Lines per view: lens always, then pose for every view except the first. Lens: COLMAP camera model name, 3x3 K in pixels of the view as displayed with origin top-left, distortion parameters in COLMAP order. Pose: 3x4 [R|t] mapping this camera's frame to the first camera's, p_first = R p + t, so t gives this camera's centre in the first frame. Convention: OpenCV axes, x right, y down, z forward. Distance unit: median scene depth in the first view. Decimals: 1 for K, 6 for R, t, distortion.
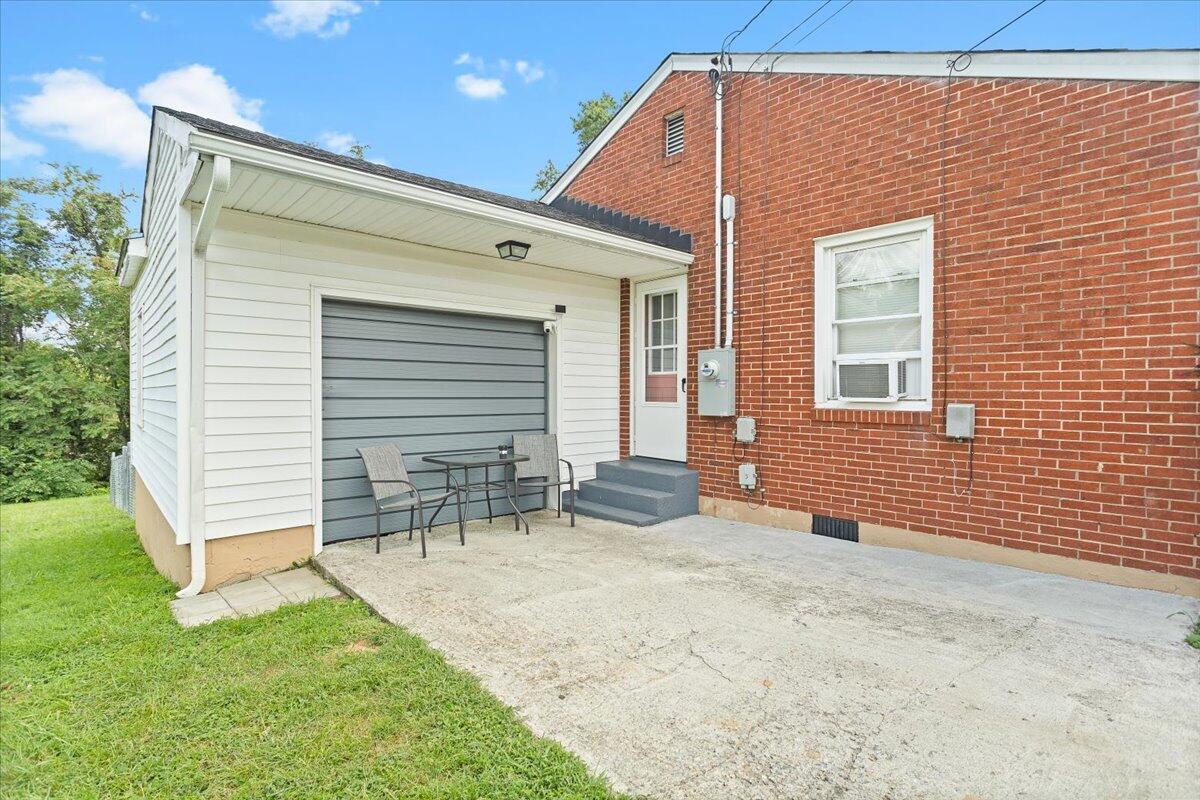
lens RADIAL K [[594.0, 0, 600.0], [0, 594.0, 400.0], [0, 0, 1]] dist [0.000438, 0.000656]
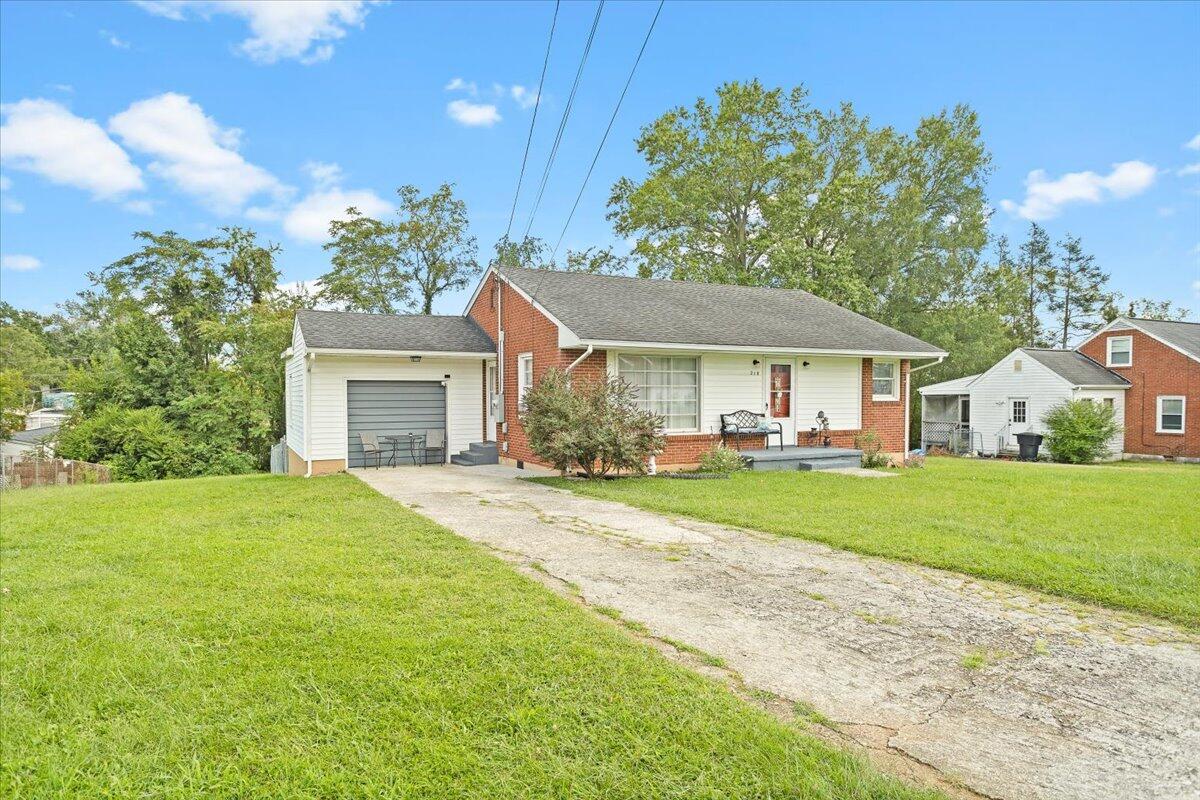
lens RADIAL K [[736.7, 0, 599.9], [0, 736.7, 411.5], [0, 0, 1]] dist [-0.003109, -0.000051]
pose [[0.969575, -0.000914, -0.244791, 1.169565], [0.004039, 0.999917, 0.012263, -0.046403], [0.244760, -0.012879, 0.969498, -1.589142]]
